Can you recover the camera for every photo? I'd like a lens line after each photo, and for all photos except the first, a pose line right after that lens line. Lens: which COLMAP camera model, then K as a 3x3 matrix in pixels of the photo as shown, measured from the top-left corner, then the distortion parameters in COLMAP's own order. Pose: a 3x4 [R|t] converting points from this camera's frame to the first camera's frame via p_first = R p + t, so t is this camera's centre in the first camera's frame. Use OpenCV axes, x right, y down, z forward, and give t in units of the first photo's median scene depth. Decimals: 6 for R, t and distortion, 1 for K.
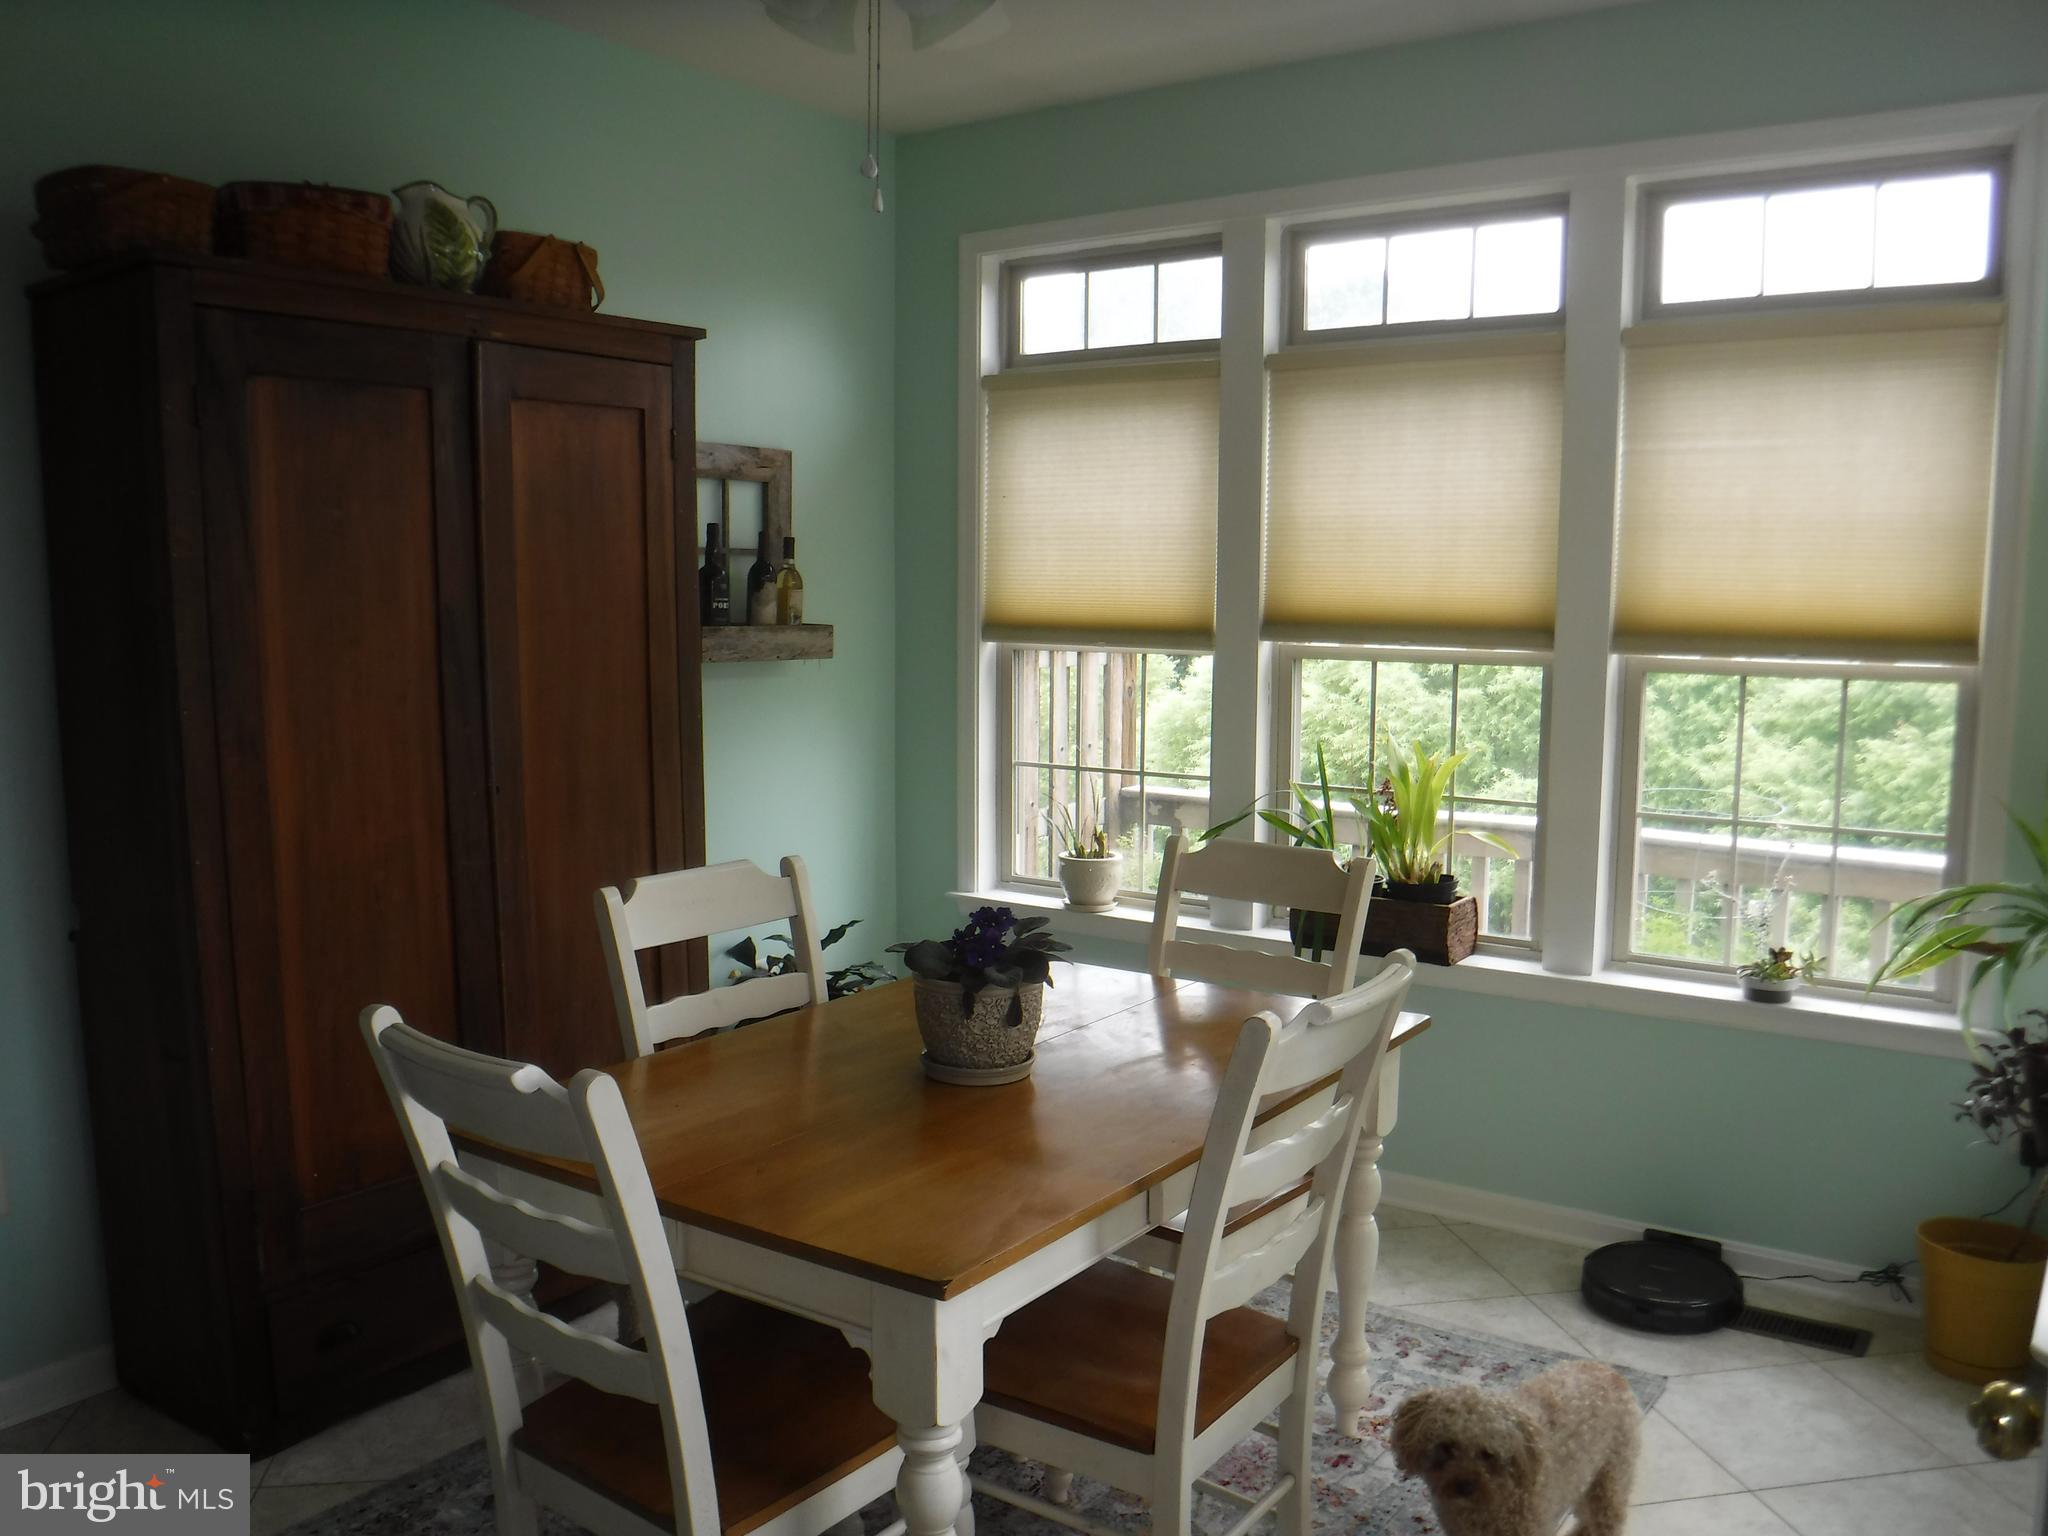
lens RADIAL K [[1790.0, 0, 1011.7], [0, 1790.0, 772.5], [0, 0, 1]] dist [-0.021991, -0.004808]
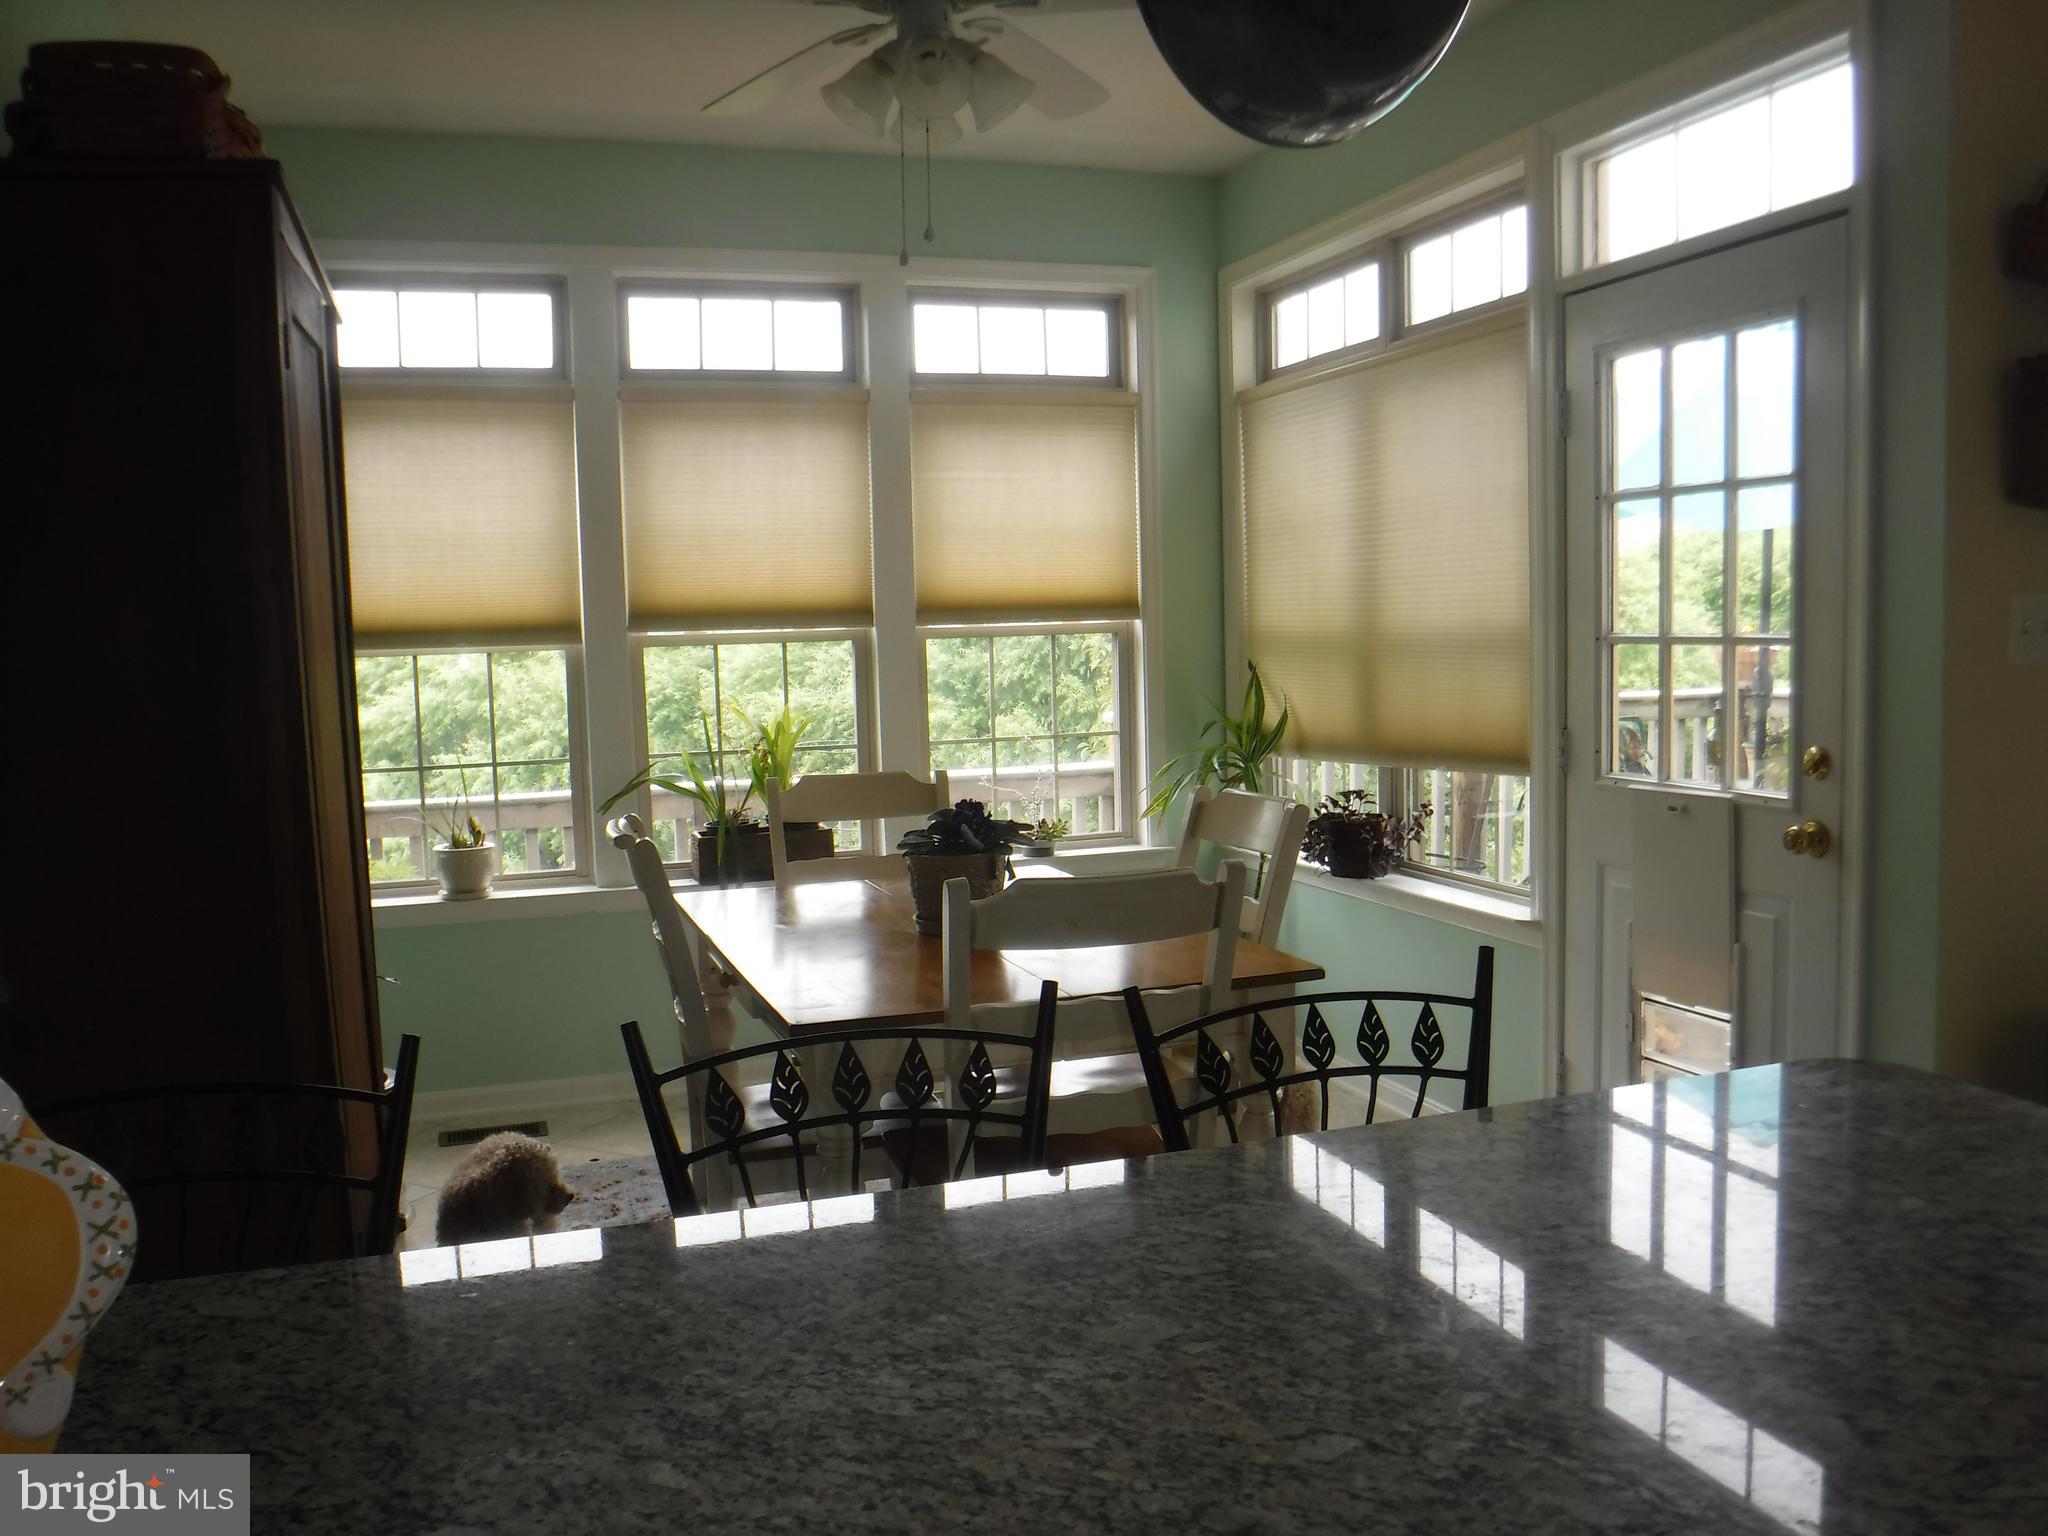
lens RADIAL K [[1665.7, 0, 1015.7], [0, 1665.7, 775.5], [0, 0, 1]] dist [-0.104800, 0.044546]
pose [[0.581194, -0.095544, 0.808136, -0.665420], [0.119019, 0.992385, 0.031732, 0.015143], [-0.805014, 0.077741, 0.588140, 0.208164]]
